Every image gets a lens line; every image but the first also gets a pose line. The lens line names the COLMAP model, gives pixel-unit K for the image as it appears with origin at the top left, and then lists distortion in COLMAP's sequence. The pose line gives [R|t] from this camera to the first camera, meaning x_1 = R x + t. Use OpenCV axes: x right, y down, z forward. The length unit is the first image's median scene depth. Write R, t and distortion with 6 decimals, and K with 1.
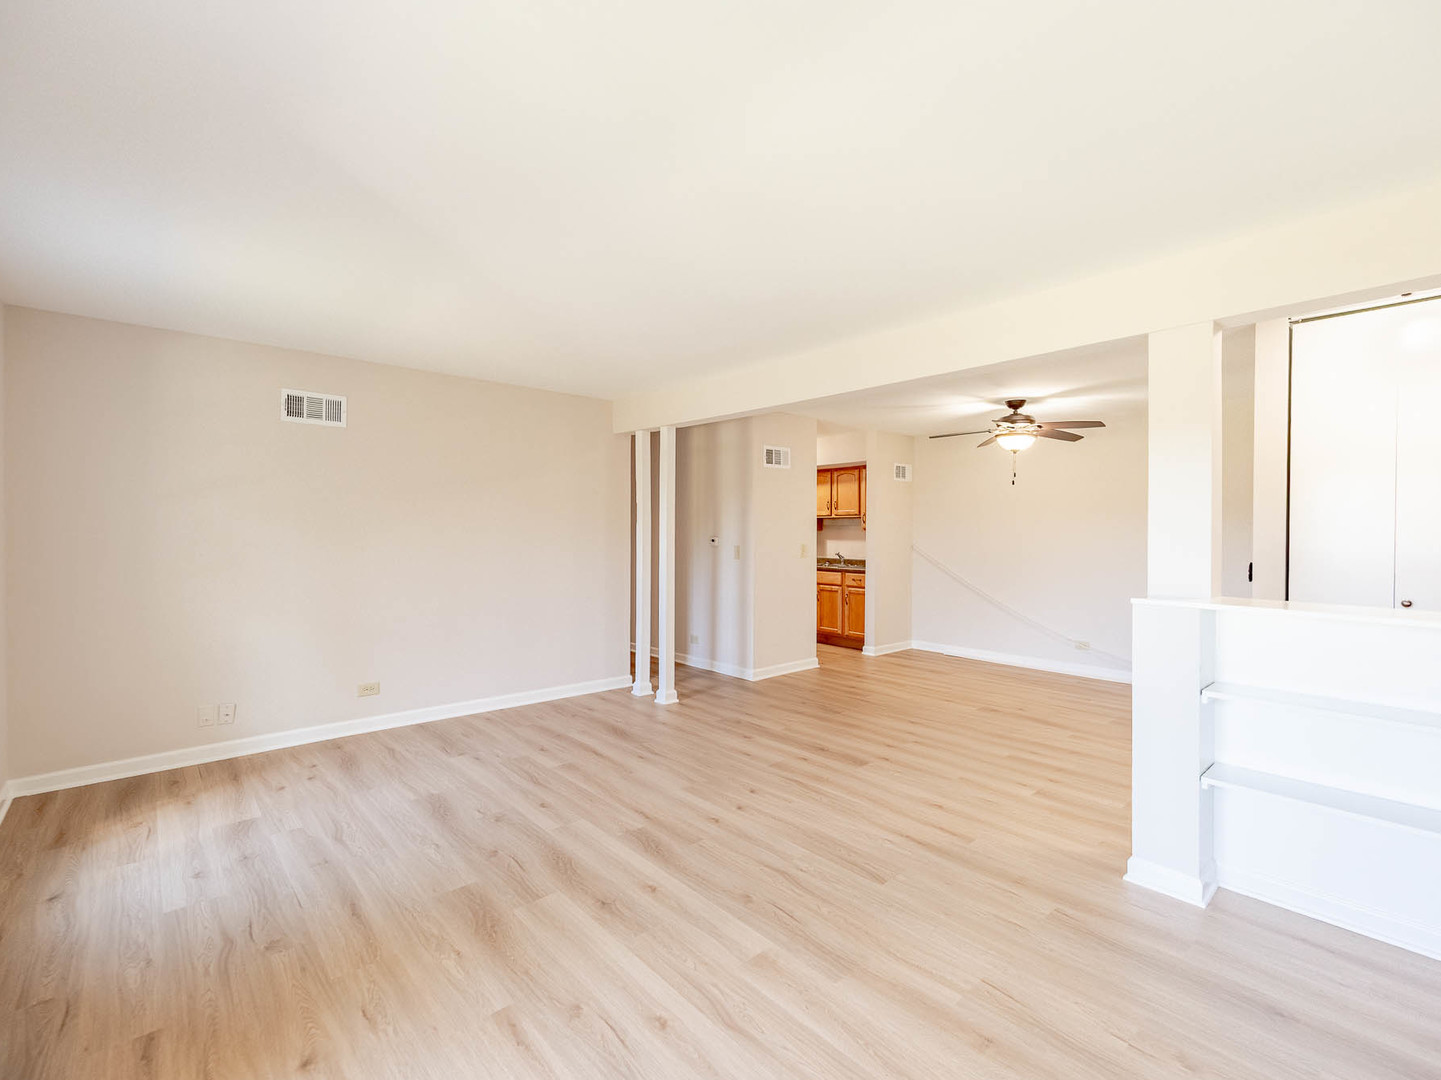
lens RADIAL K [[583.8, 0, 723.4], [0, 583.8, 535.0], [0, 0, 1]] dist [0.000082, 0.000016]
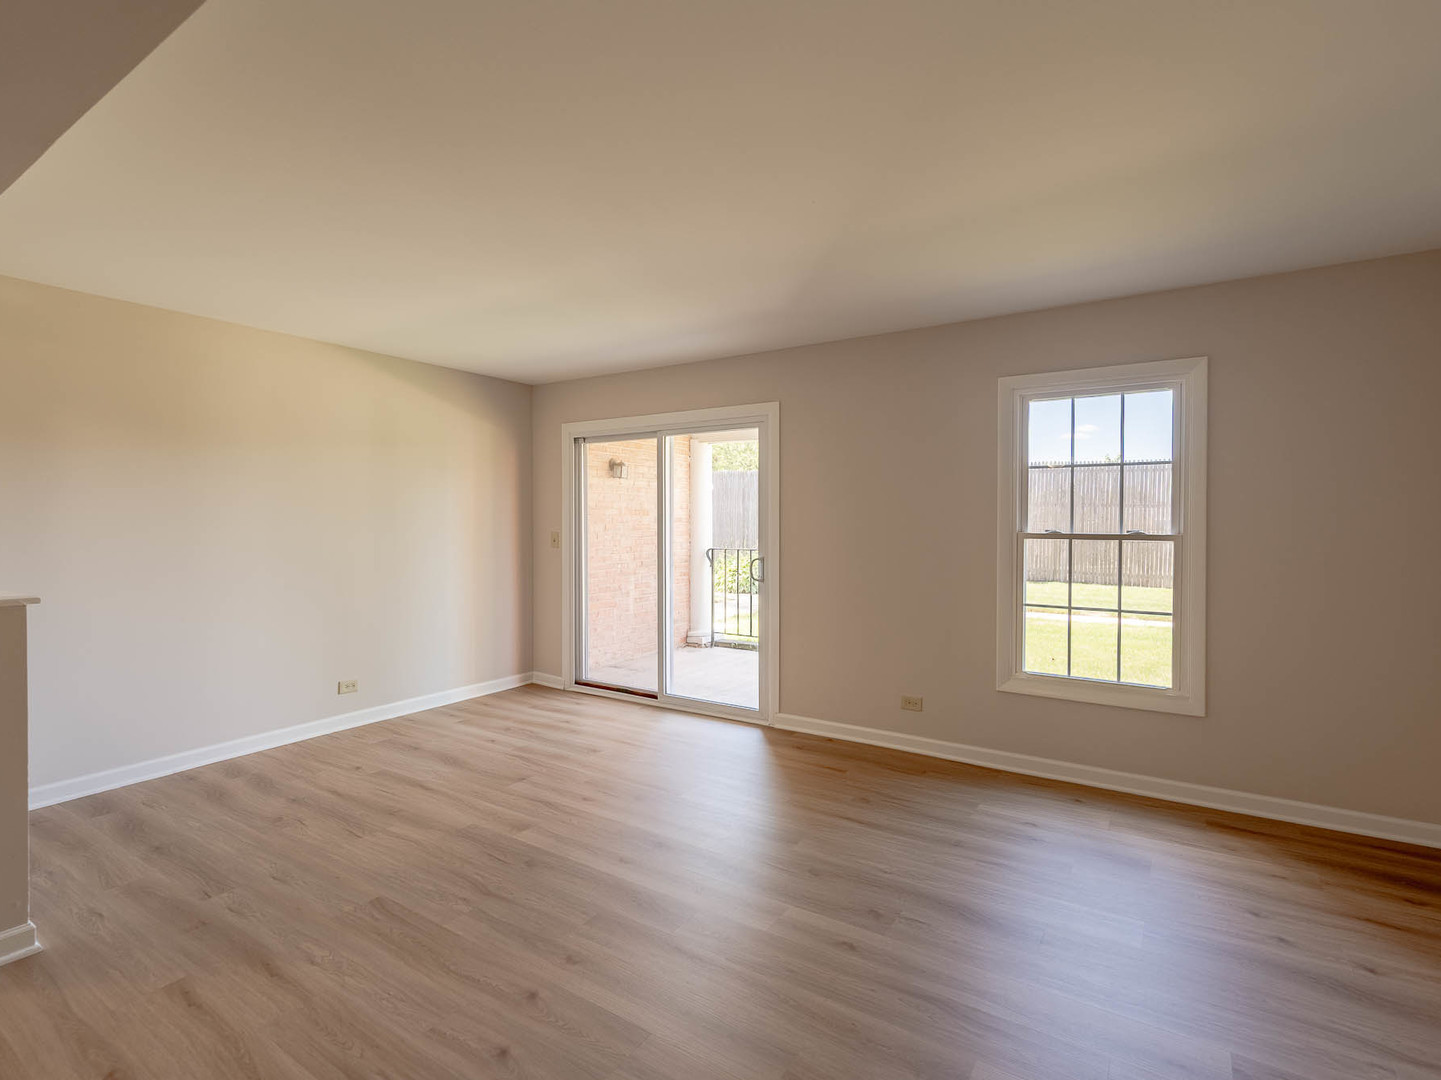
lens RADIAL K [[704.4, 0, 712.5], [0, 704.4, 536.2], [0, 0, 1]] dist [0.003973, 0.000212]
pose [[-0.967279, 0.000923, -0.253713, 0.041176], [-0.005291, 0.999703, 0.023808, -0.004806], [0.253659, 0.024371, -0.966987, 2.118601]]
